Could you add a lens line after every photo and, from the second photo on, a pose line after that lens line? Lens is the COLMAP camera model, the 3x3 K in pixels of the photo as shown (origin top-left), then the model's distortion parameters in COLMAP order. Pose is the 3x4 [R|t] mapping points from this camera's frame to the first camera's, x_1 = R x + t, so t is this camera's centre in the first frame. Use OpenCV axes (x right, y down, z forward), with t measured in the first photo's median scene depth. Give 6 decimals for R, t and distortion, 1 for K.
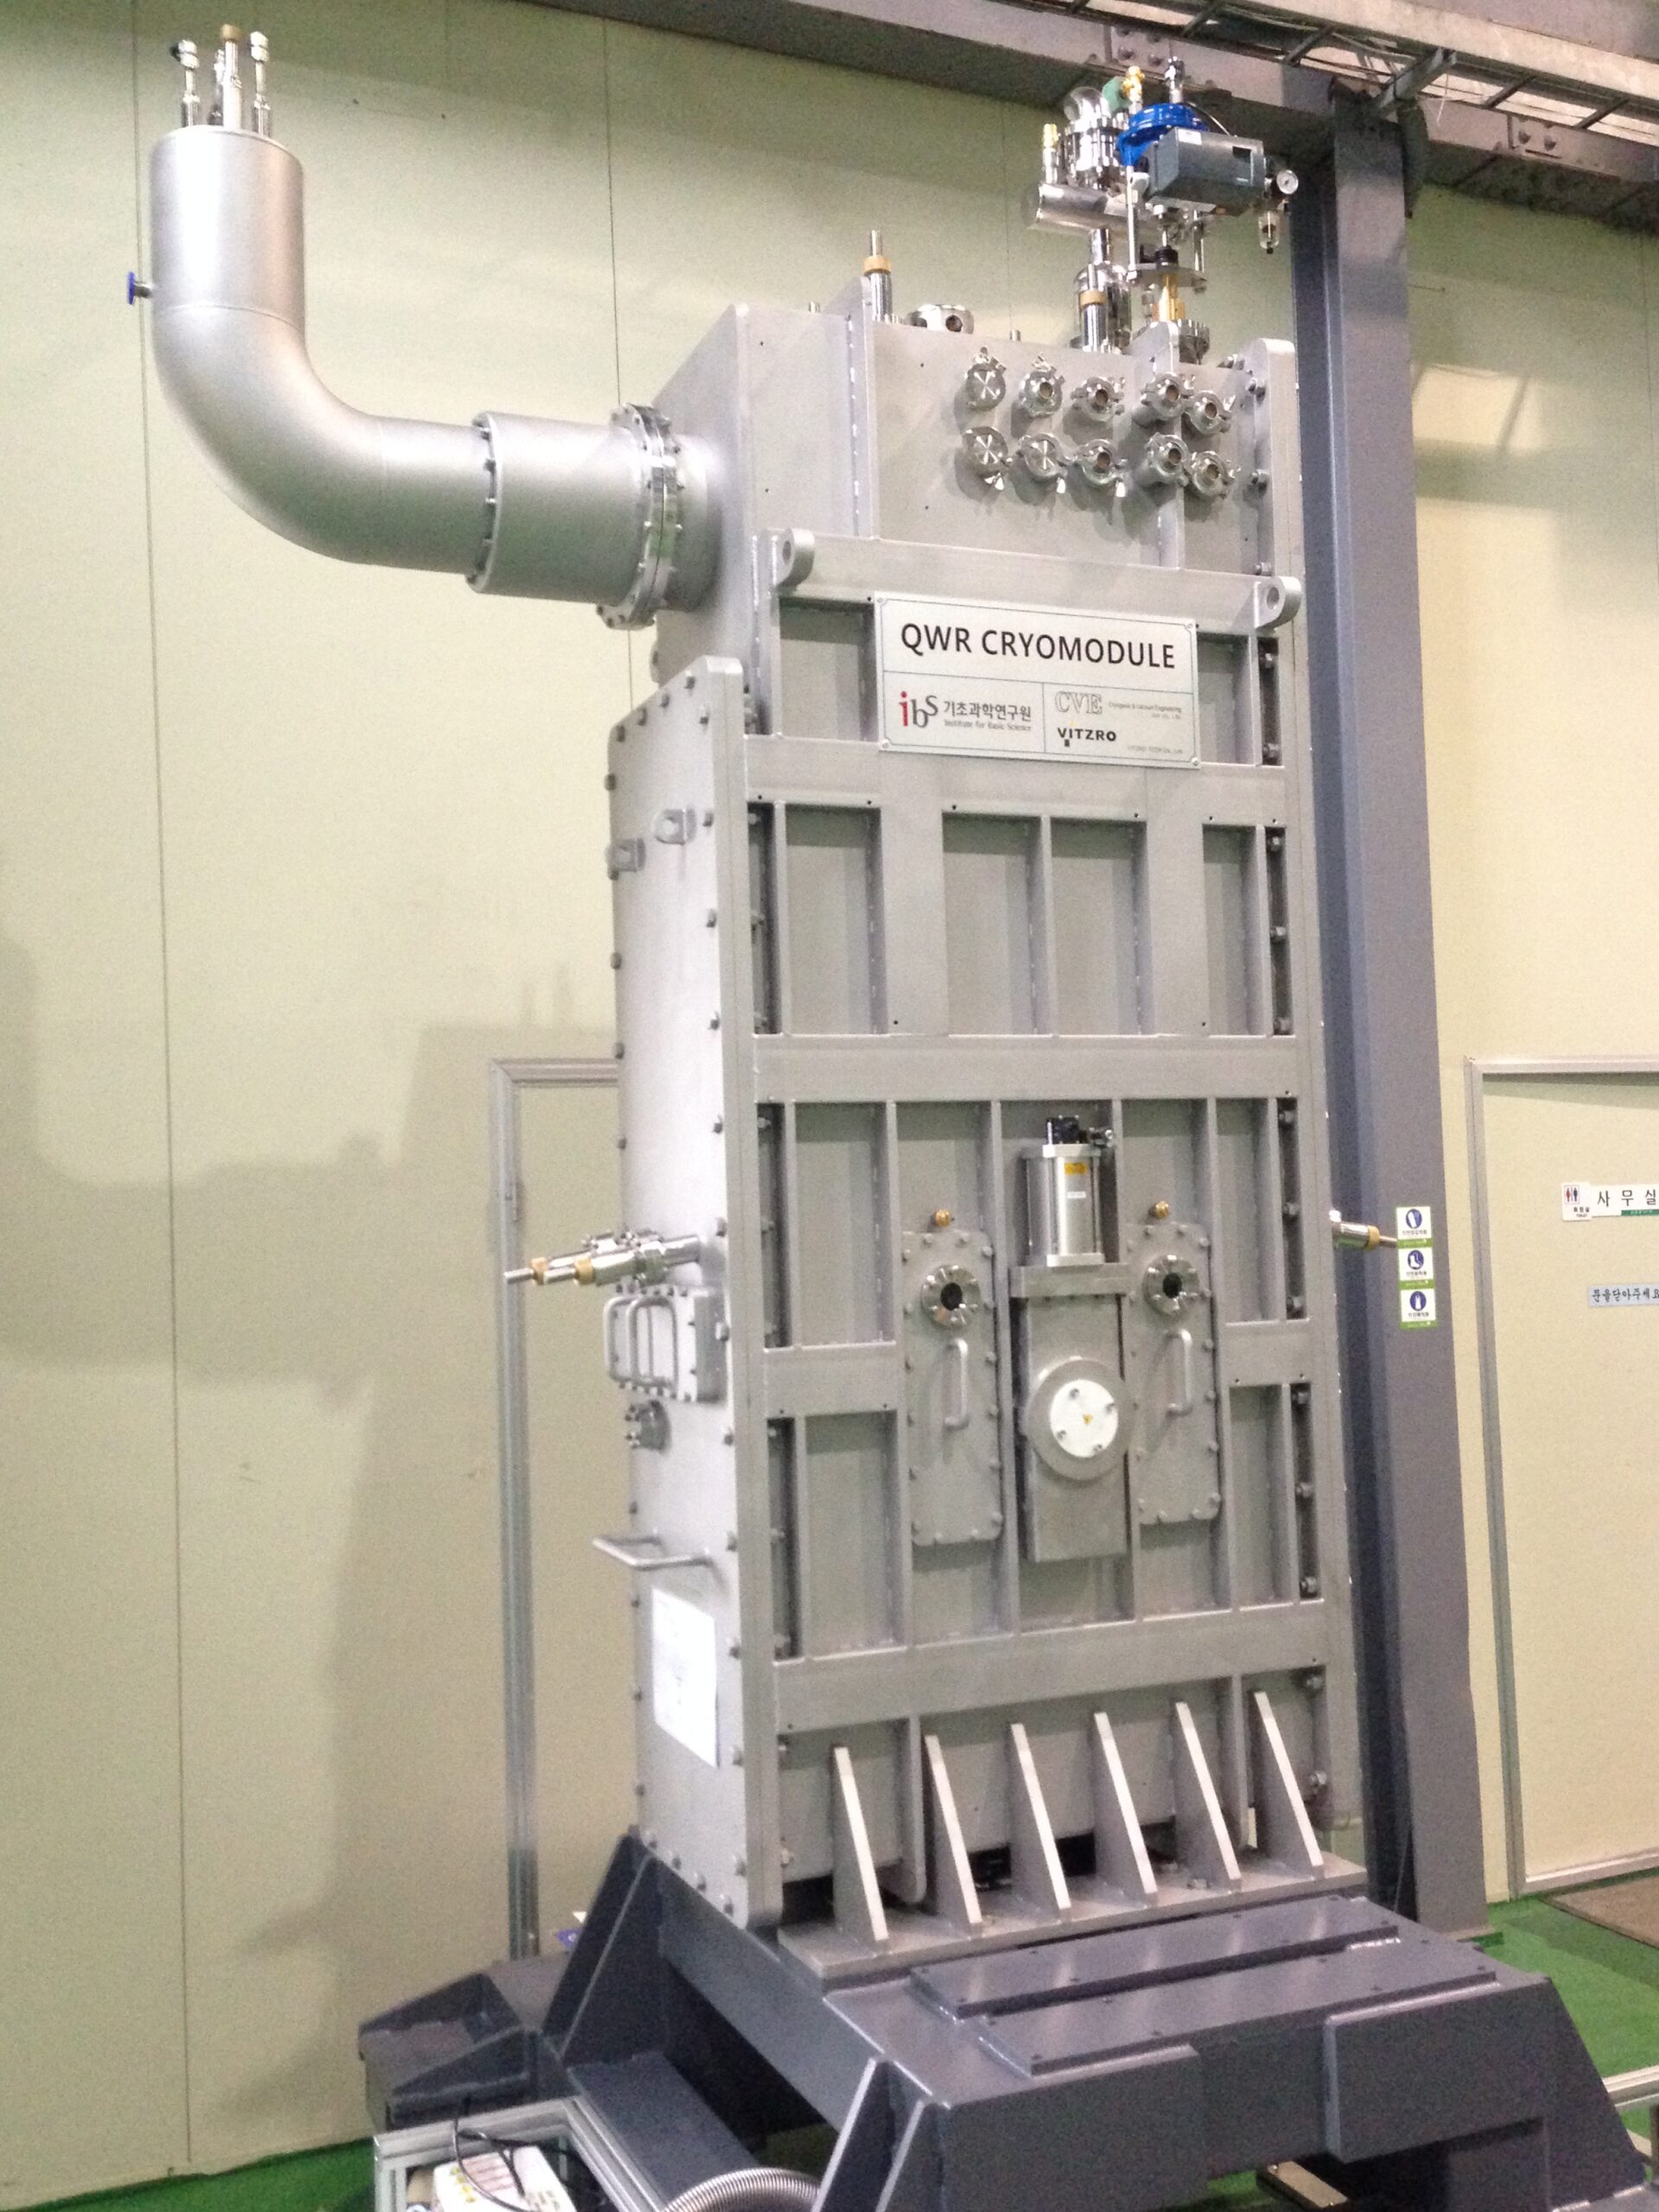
lens RADIAL K [[2163.2, 0, 829.5], [0, 2163.2, 1106.0], [0, 0, 1]] dist [0.075806, 0.002694]
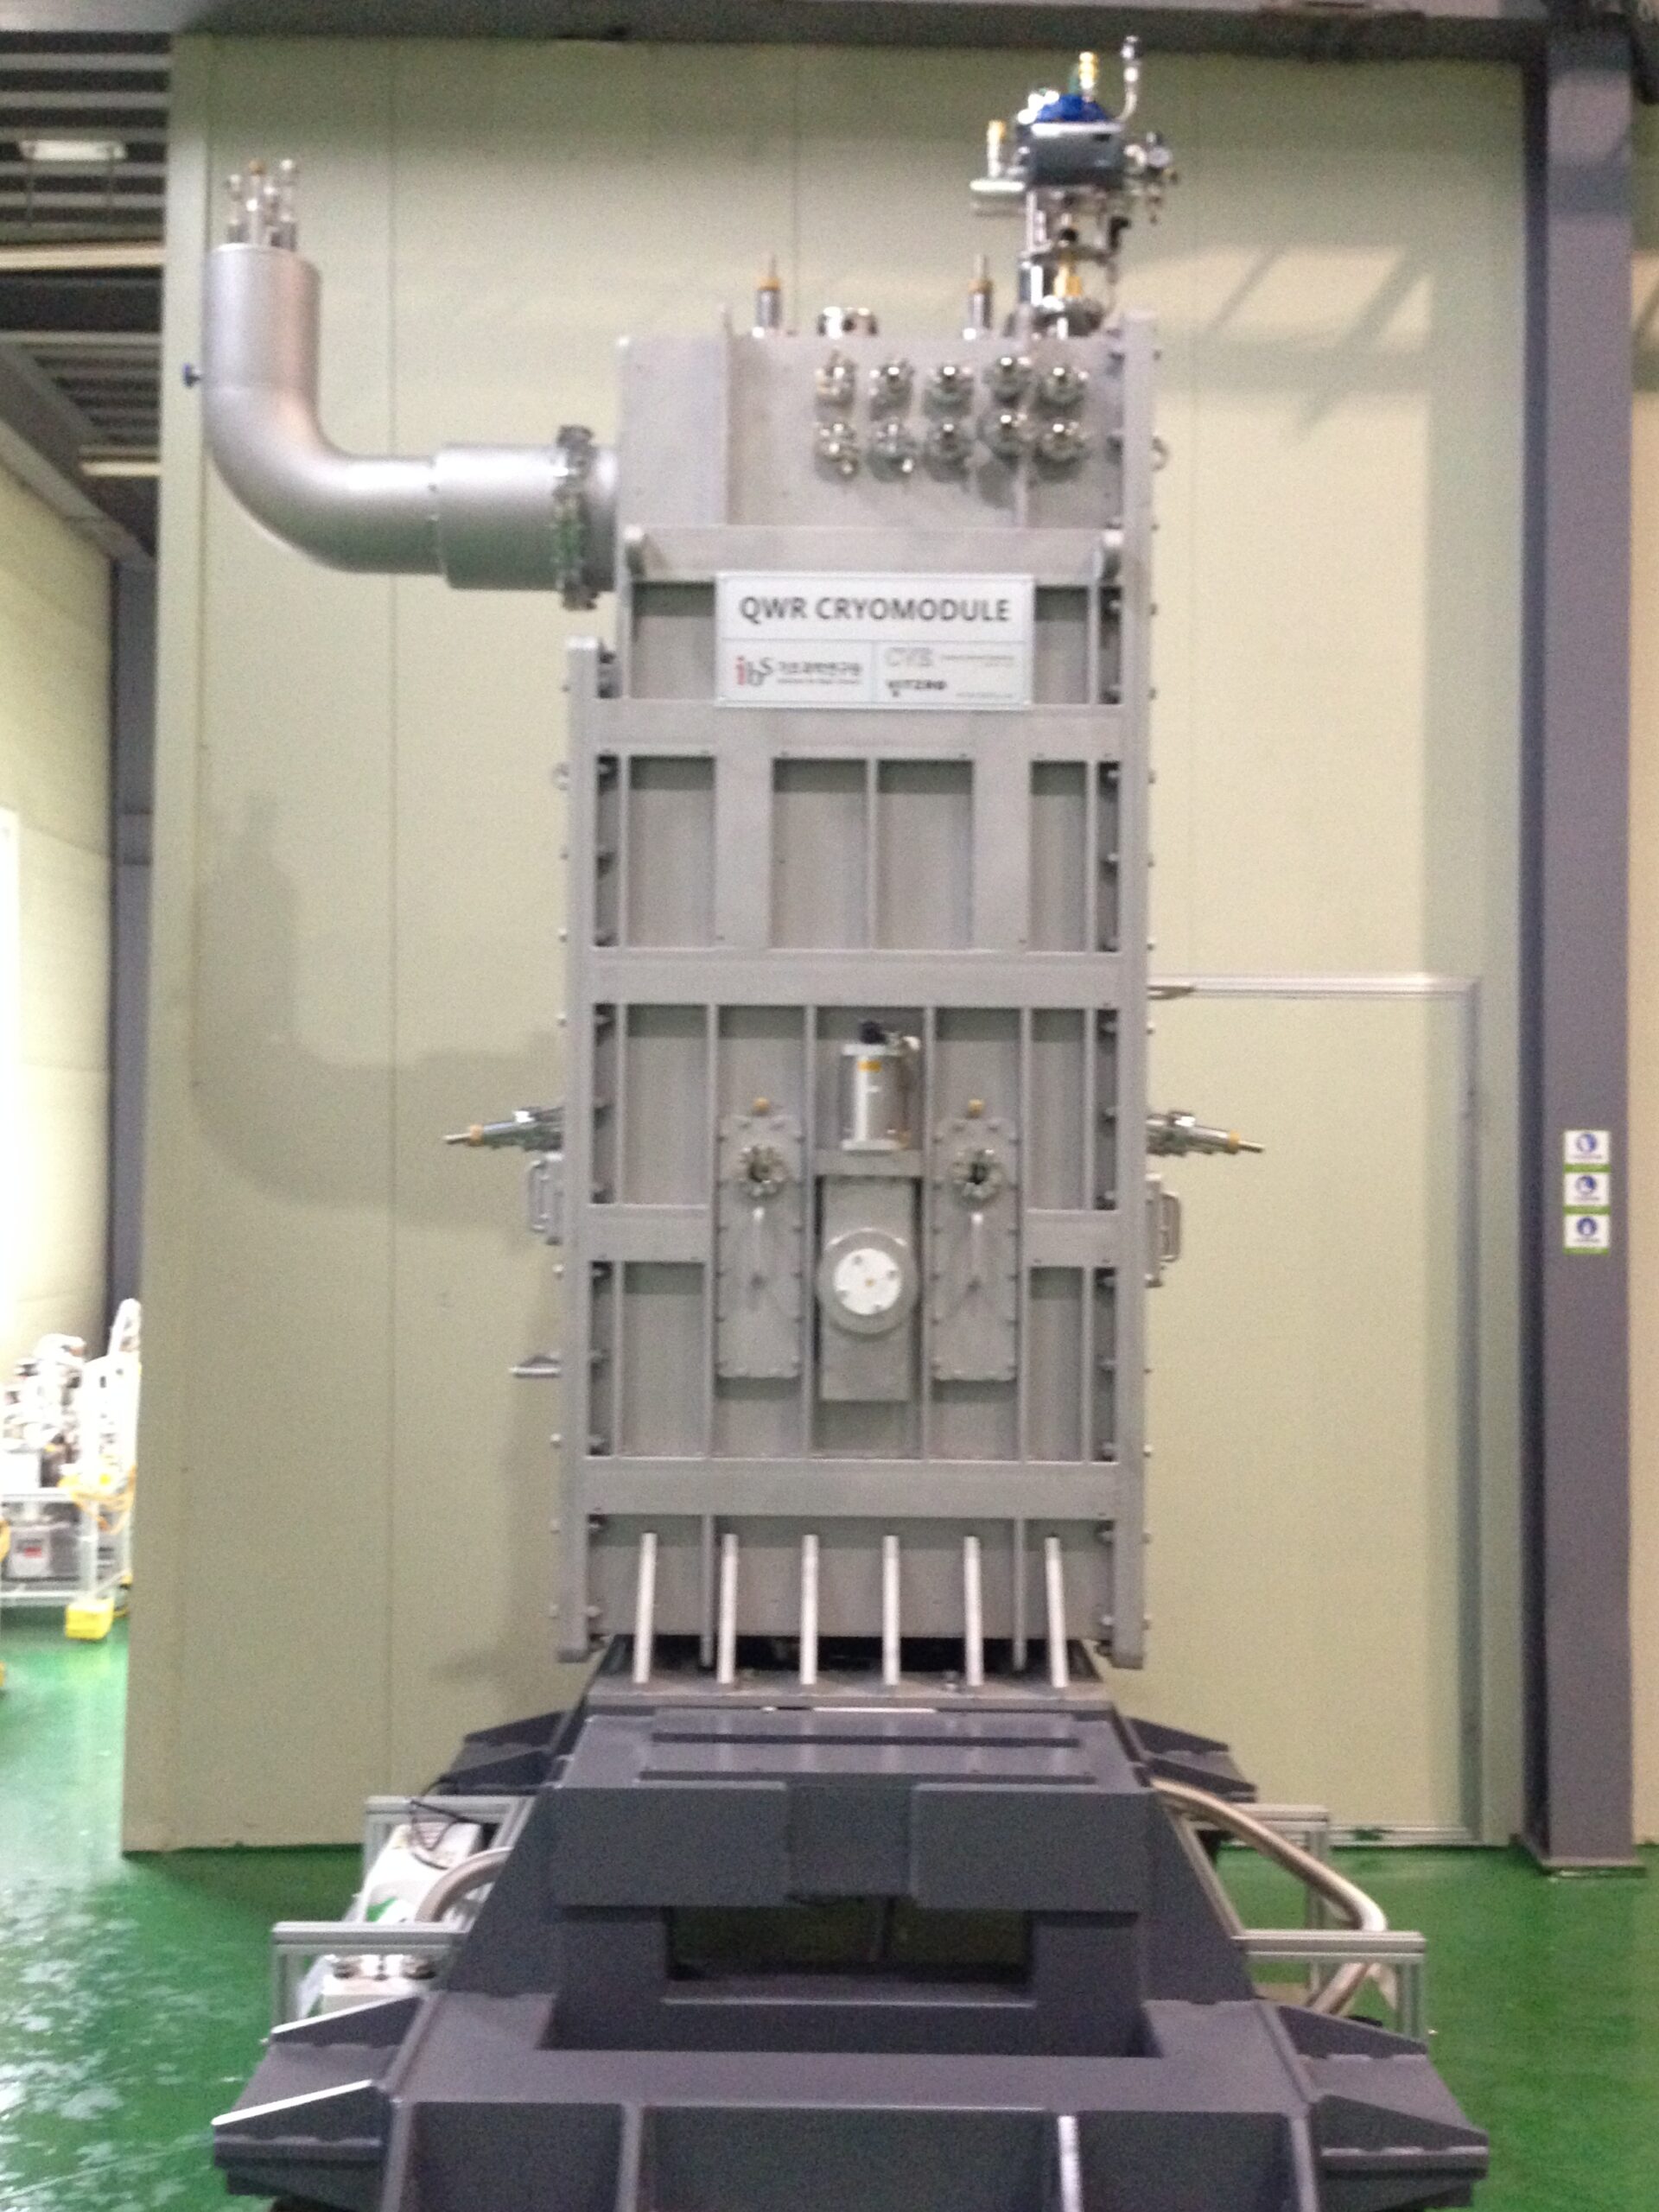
lens RADIAL K [[2163.2, 0, 829.5], [0, 2163.2, 1106.0], [0, 0, 1]] dist [0.075806, 0.002694]
pose [[0.921158, 0.034654, -0.387643, 0.530111], [-0.021047, 0.999006, 0.039293, 0.005242], [0.388619, -0.028036, 0.920972, -0.069702]]
